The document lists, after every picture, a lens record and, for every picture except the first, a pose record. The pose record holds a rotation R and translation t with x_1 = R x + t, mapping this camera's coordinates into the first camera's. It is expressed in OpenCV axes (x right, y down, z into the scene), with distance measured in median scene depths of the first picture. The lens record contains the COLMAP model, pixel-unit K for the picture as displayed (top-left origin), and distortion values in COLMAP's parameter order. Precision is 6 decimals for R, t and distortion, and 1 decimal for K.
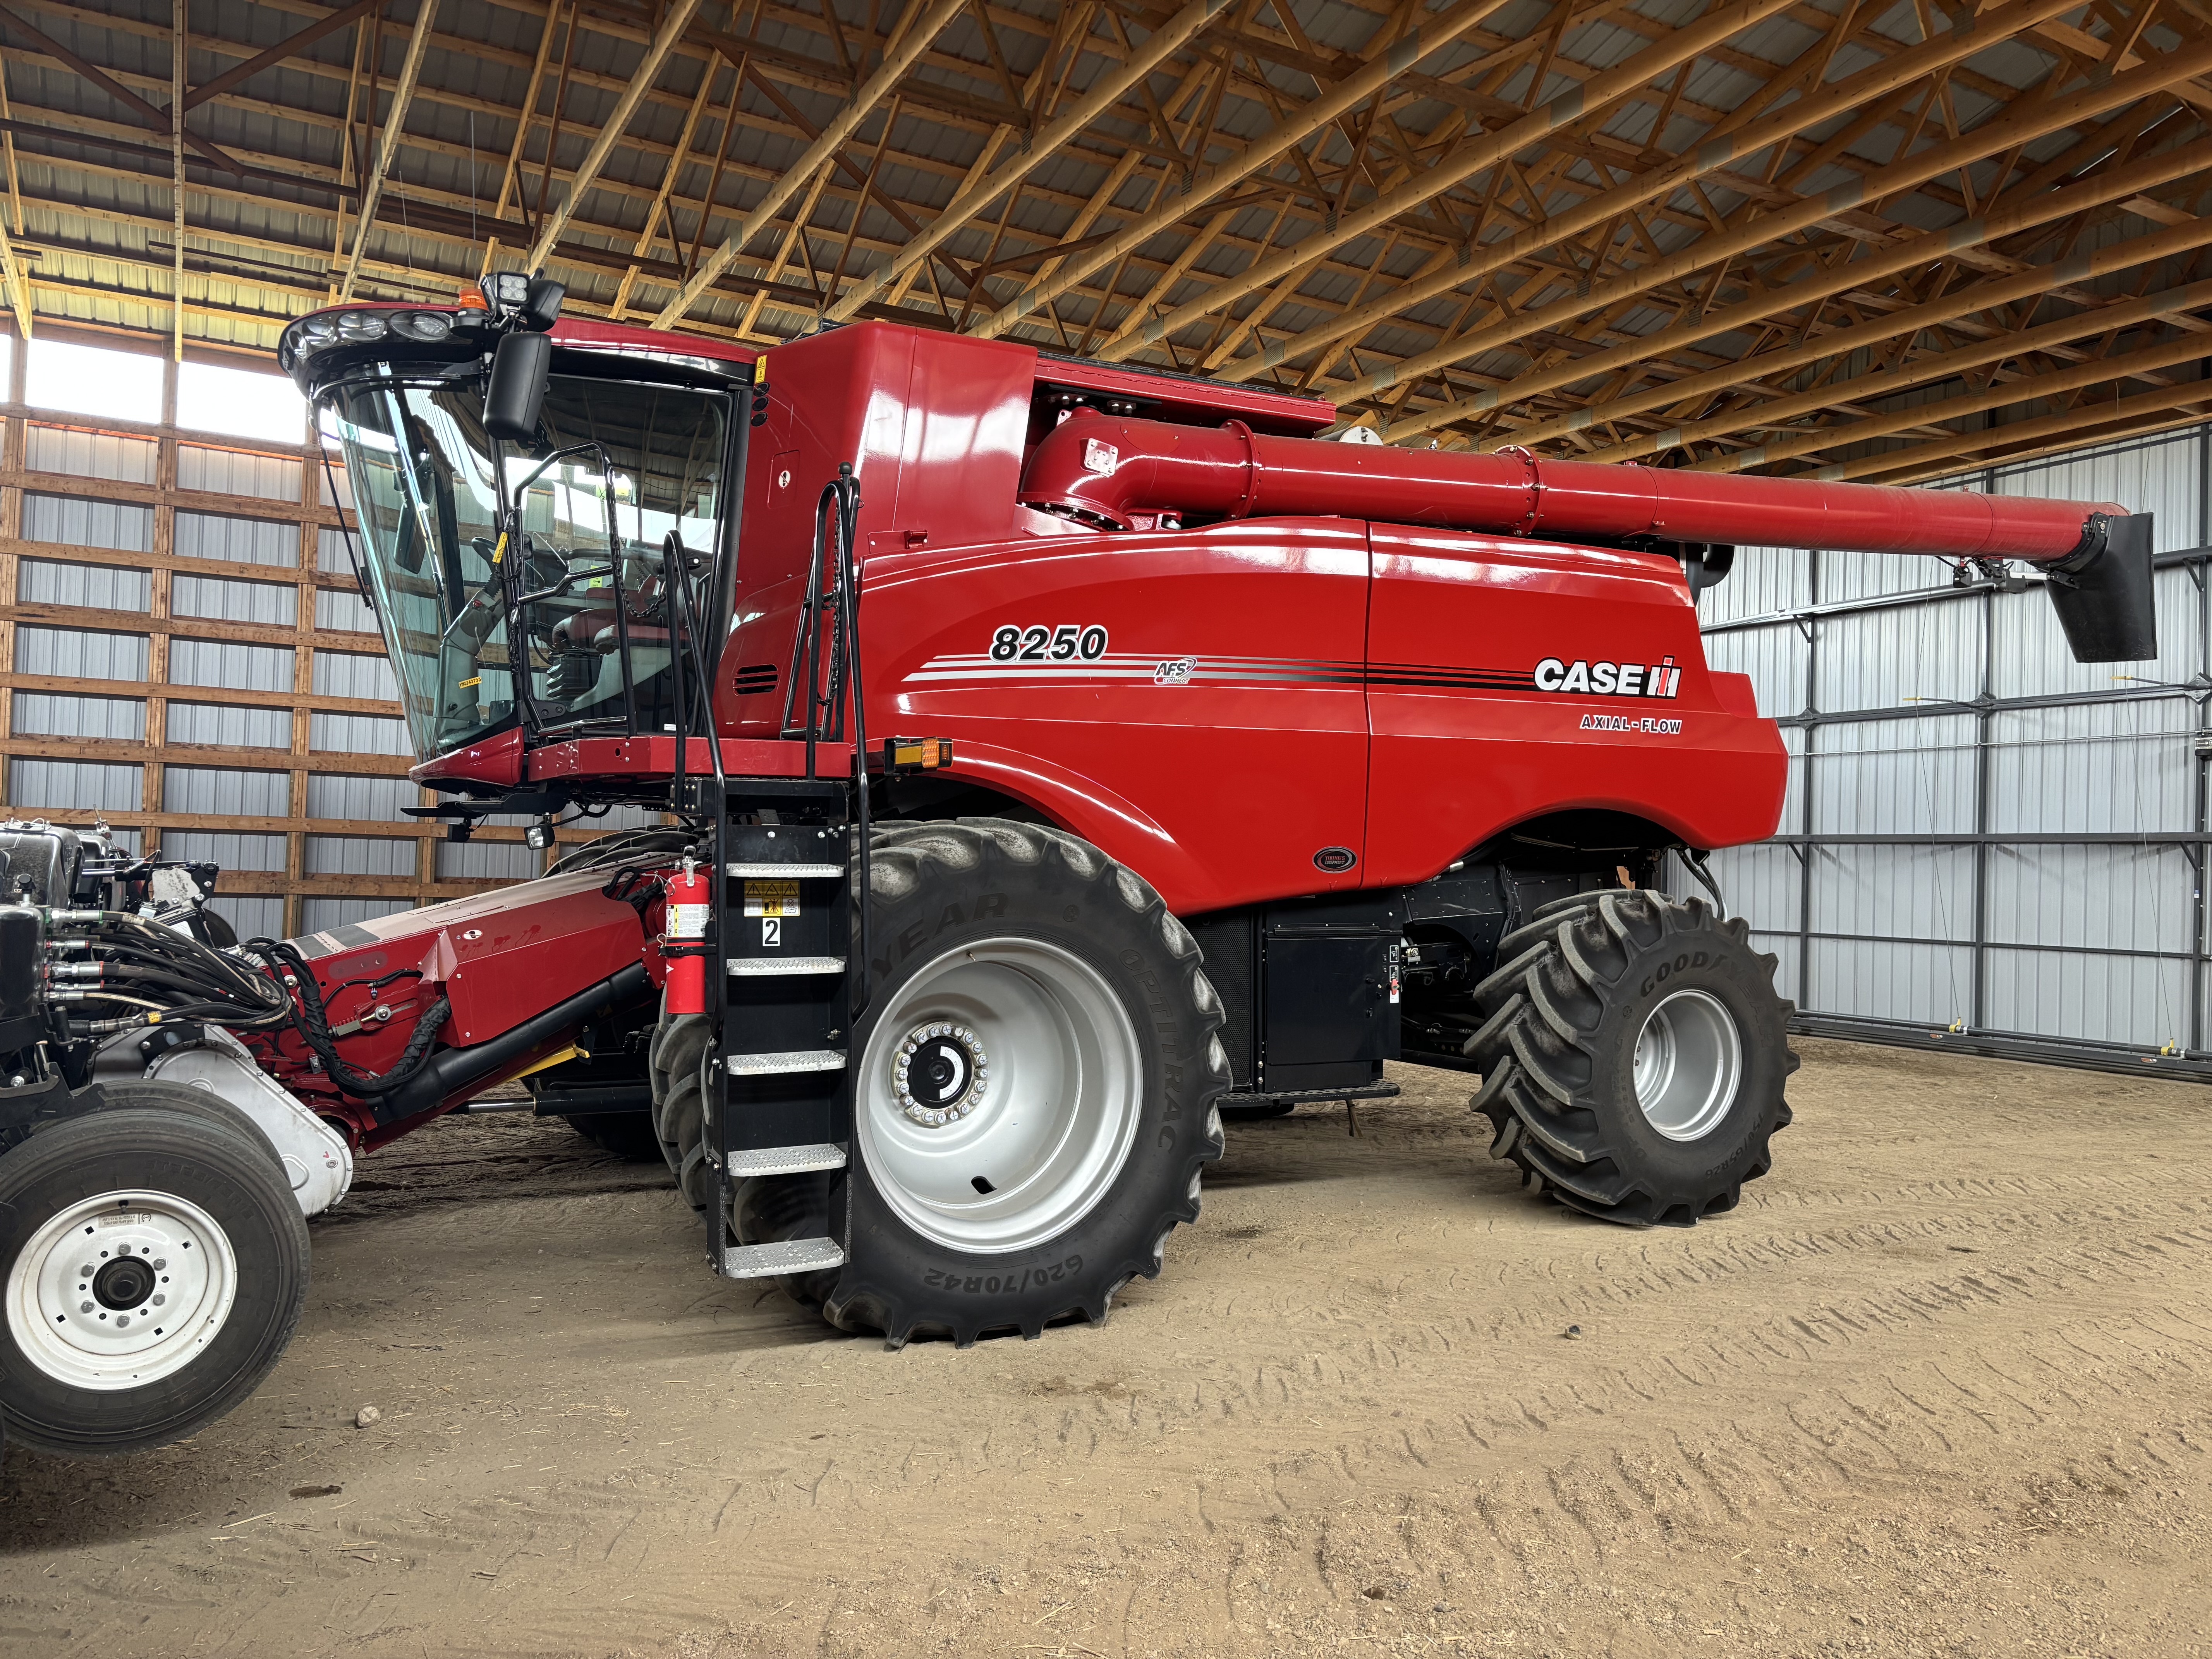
lens RADIAL K [[1702.4, 0, 1109.4], [0, 1702.4, 822.9], [0, 0, 1]] dist [0.029441, -0.005297]
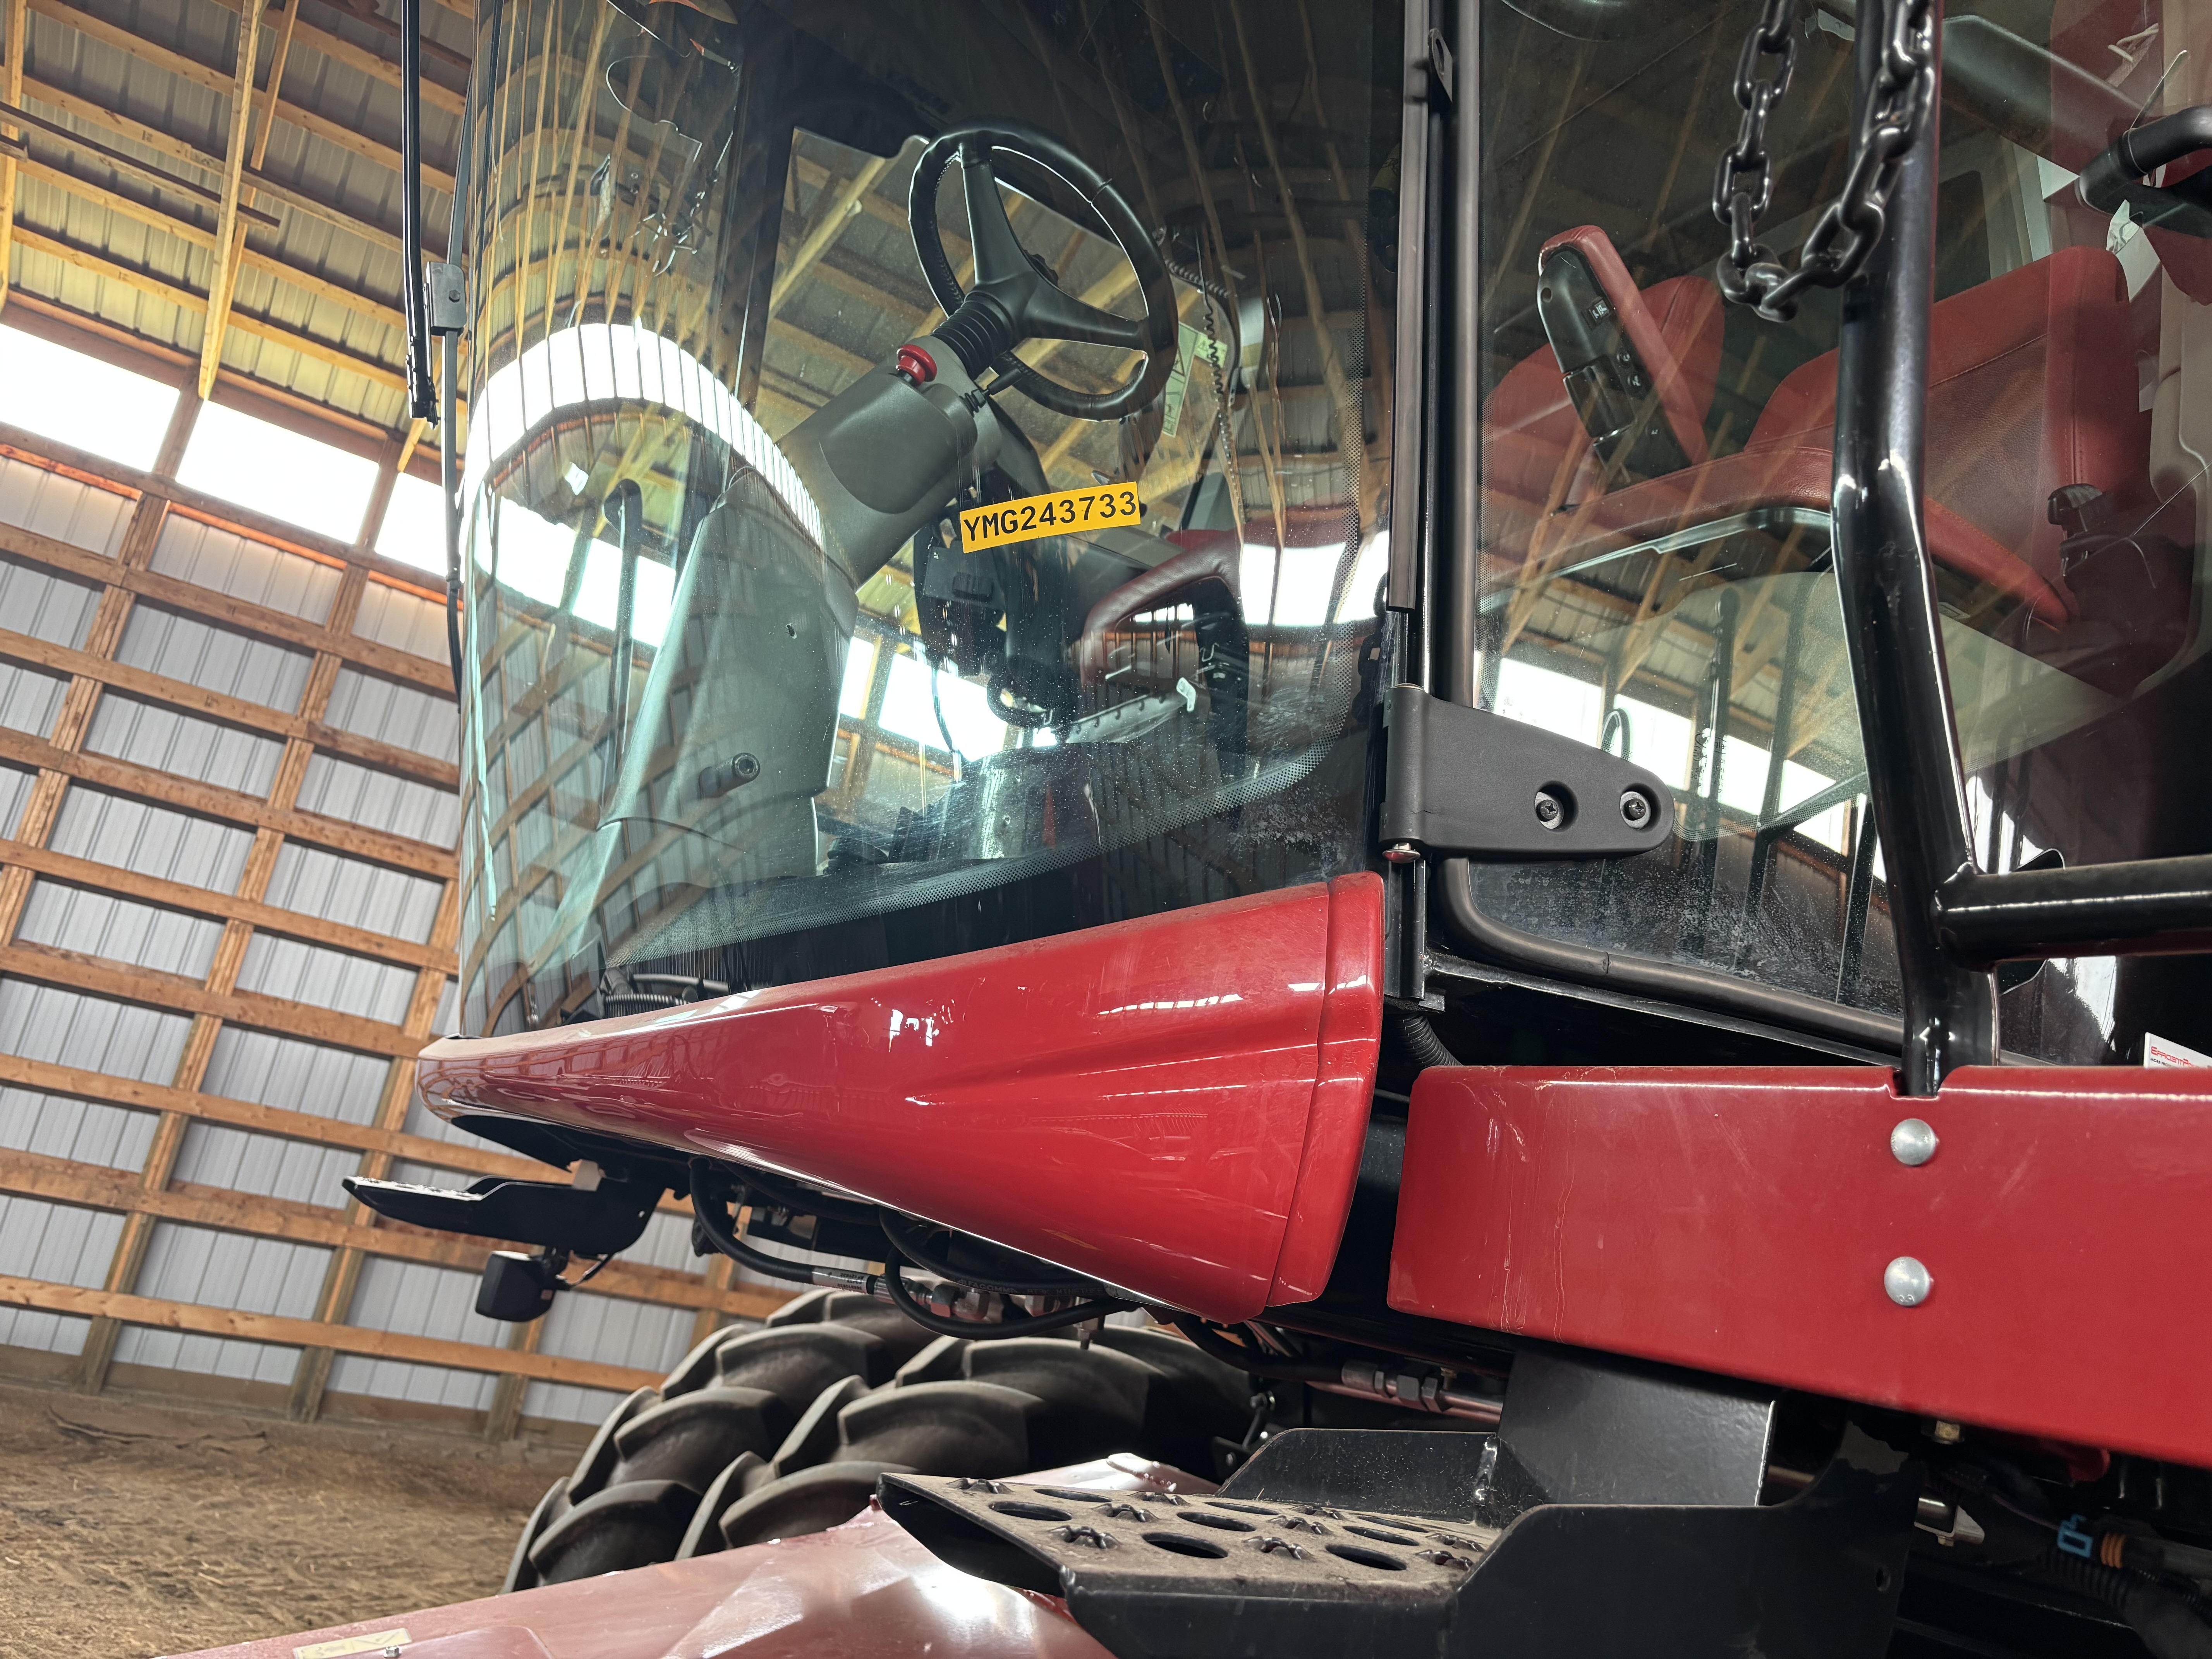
lens RADIAL K [[1702.4, 0, 1100.3], [0, 1702.4, 830.6], [0, 0, 1]] dist [0.029441, -0.005297]
pose [[0.986378, 0.163879, -0.014197, -0.150148], [-0.162978, 0.961959, -0.219254, -0.011312], [-0.022275, 0.218581, 0.975564, 0.358825]]
